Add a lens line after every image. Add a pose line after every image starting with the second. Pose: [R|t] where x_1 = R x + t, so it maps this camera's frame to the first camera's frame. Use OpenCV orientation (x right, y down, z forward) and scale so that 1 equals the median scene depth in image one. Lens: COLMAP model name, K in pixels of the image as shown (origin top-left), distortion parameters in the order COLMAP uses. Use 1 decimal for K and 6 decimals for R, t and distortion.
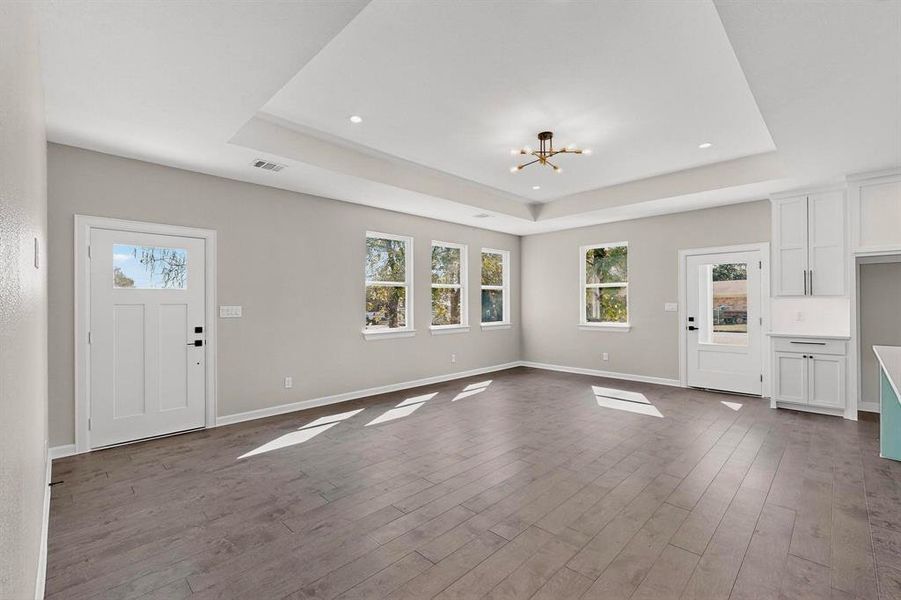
lens RADIAL K [[389.9, 0, 451.5], [0, 389.9, 302.1], [0, 0, 1]] dist [-0.001795, -0.000165]
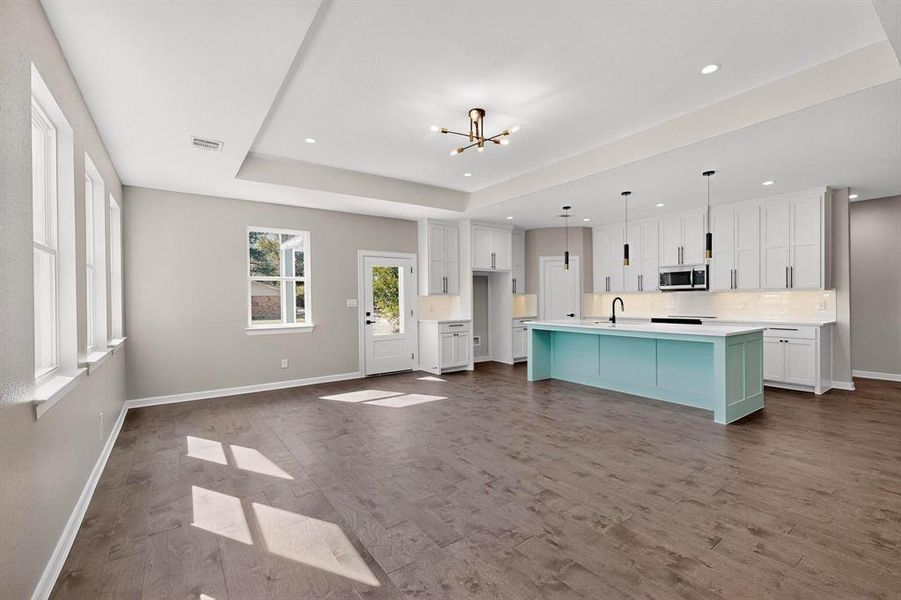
lens RADIAL K [[389.9, 0, 451.5], [0, 389.9, 302.1], [0, 0, 1]] dist [-0.001795, -0.000165]
pose [[0.170457, -0.007292, 0.985338, -0.583041], [0.006522, 0.999959, 0.006272, 0.006233], [-0.985344, 0.005357, 0.170497, 0.789825]]
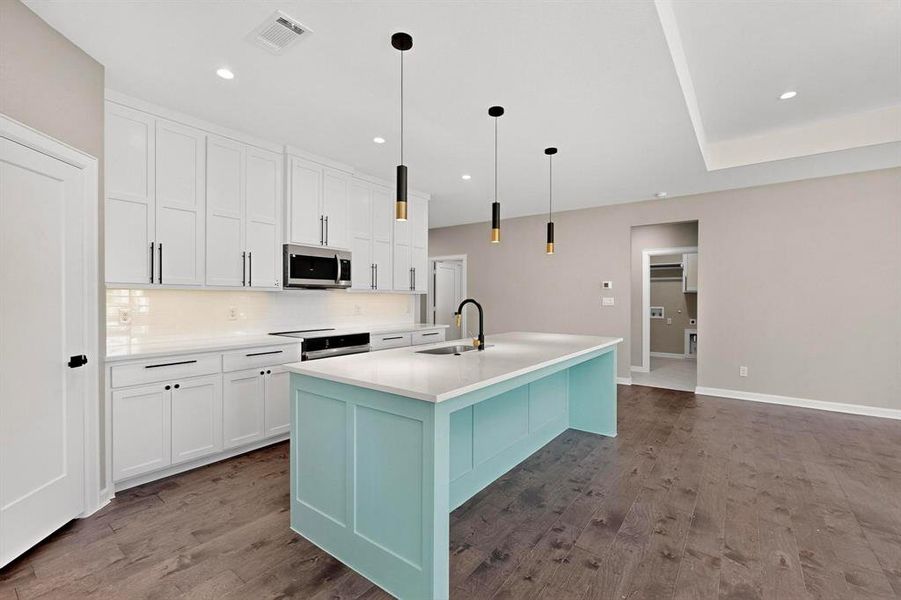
lens RADIAL K [[392.9, 0, 450.5], [0, 392.9, 300.0], [0, 0, 1]] dist [0.001834, -0.000141]
pose [[-0.990971, 0.002564, -0.134050, 0.860815], [0.001829, 0.999983, 0.005599, -0.000331], [0.134062, 0.005304, -0.990959, 1.119162]]
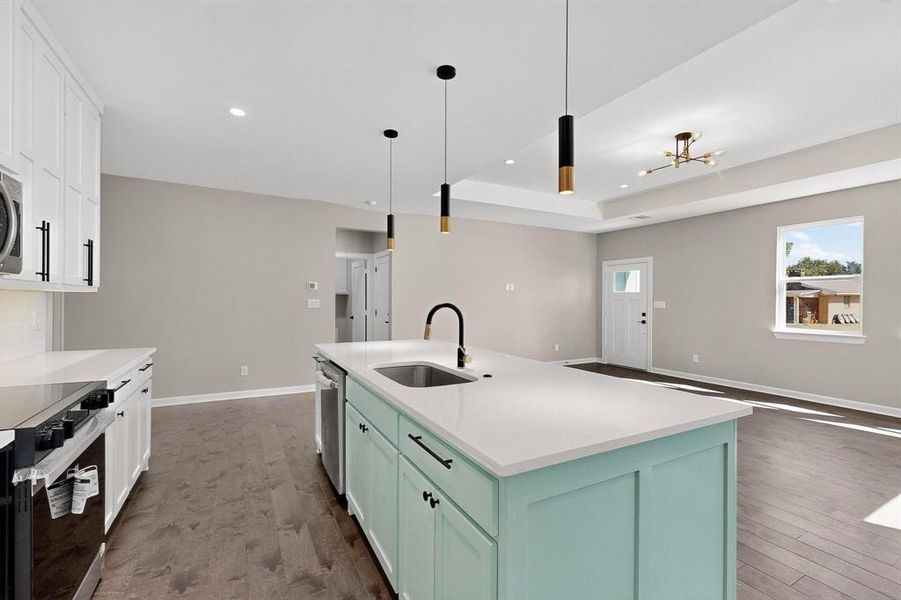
lens RADIAL K [[392.9, 0, 450.5], [0, 392.9, 300.0], [0, 0, 1]] dist [0.001834, -0.000141]
pose [[-0.294813, 0.006503, -0.955533, 1.214768], [-0.000225, 0.999976, 0.006874, -0.005891], [0.955555, 0.002241, -0.294804, 0.636439]]
